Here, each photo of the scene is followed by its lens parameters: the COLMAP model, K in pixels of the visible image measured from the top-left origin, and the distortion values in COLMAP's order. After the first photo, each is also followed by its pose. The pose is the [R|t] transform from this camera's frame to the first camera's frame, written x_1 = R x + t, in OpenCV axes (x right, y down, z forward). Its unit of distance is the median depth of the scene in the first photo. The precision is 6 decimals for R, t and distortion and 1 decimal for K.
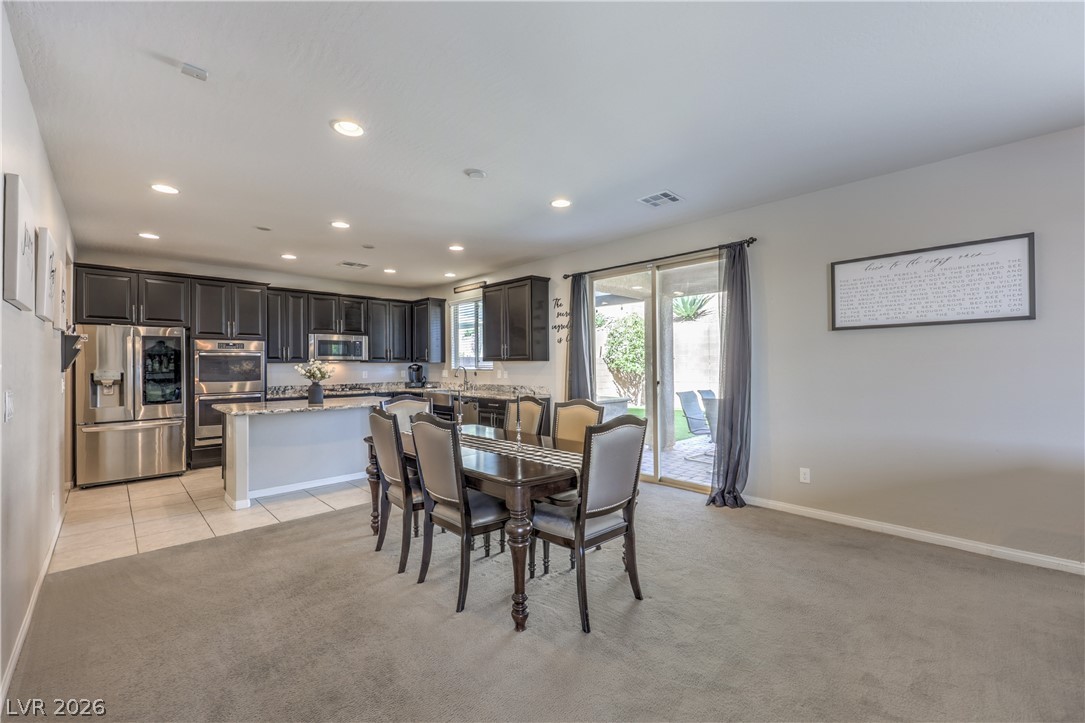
lens RADIAL K [[446.2, 0, 546.0], [0, 446.2, 359.0], [0, 0, 1]] dist [0.003049, 0.000494]
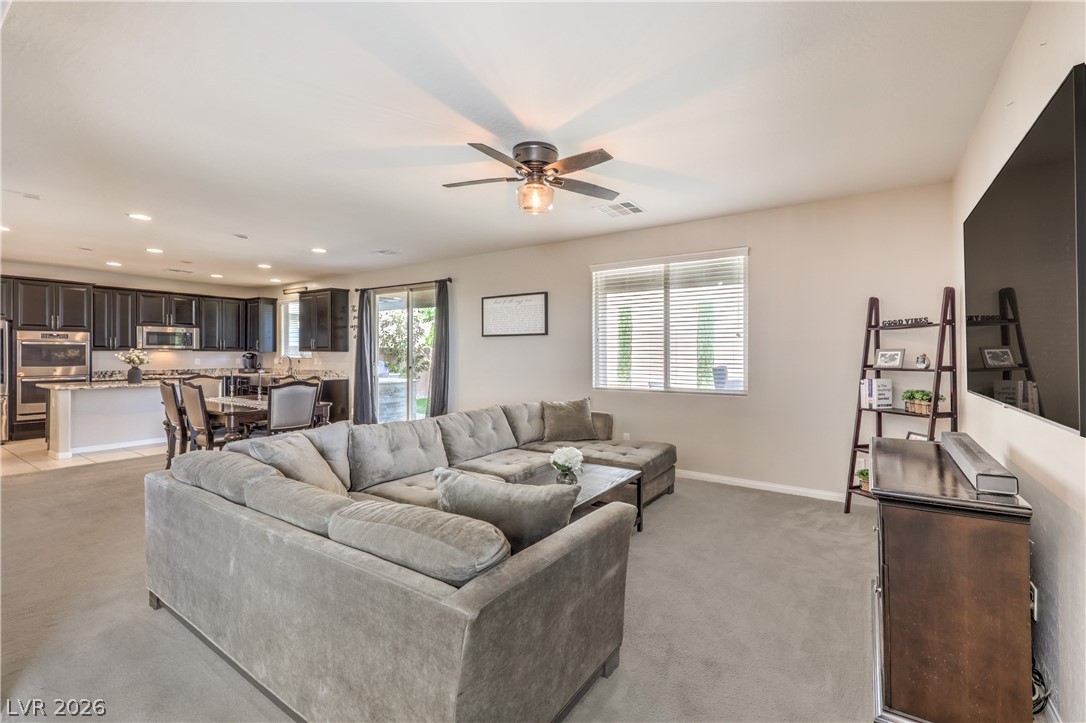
lens RADIAL K [[467.8, 0, 574.0], [0, 467.8, 351.2], [0, 0, 1]] dist [0.000559, 0.001582]
pose [[0.975258, 0.011481, 0.220771, 0.365135], [-0.012887, 0.999905, 0.004933, -0.013364], [-0.220694, -0.007656, 0.975313, -0.520748]]
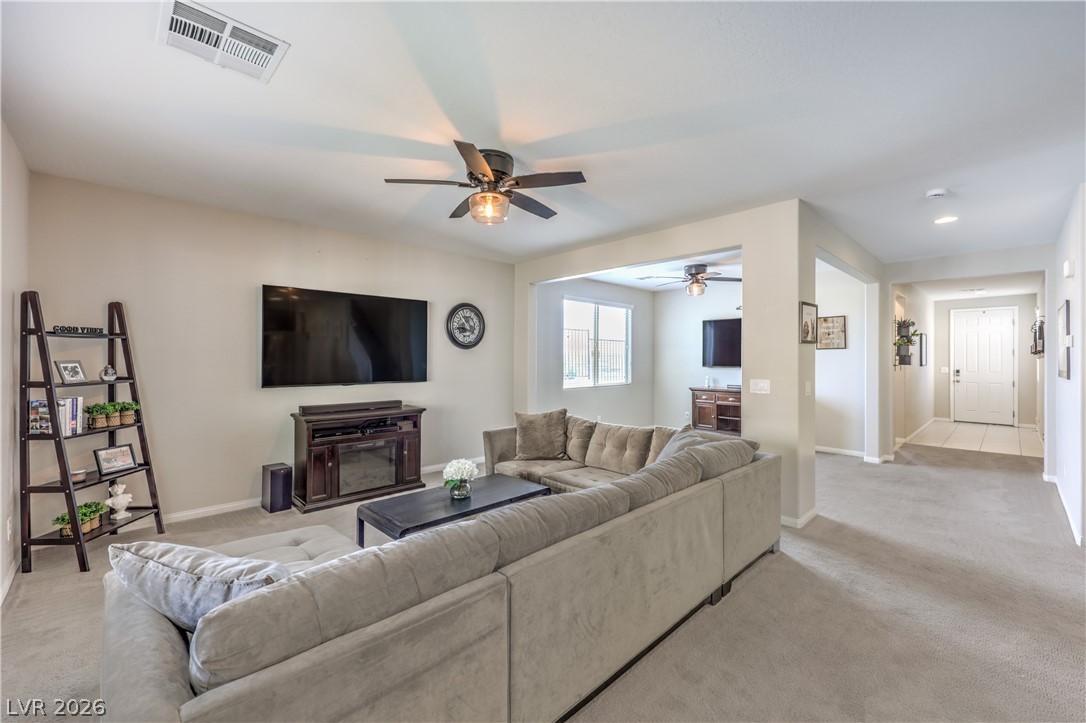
lens RADIAL K [[446.6, 0, 549.2], [0, 446.6, 358.1], [0, 0, 1]] dist [0.003049, 0.000494]
pose [[-0.999974, 0.004028, 0.006019, 0.377142], [0.003939, 0.999882, -0.014820, -0.011883], [-0.006078, -0.014796, -0.999872, 0.534229]]
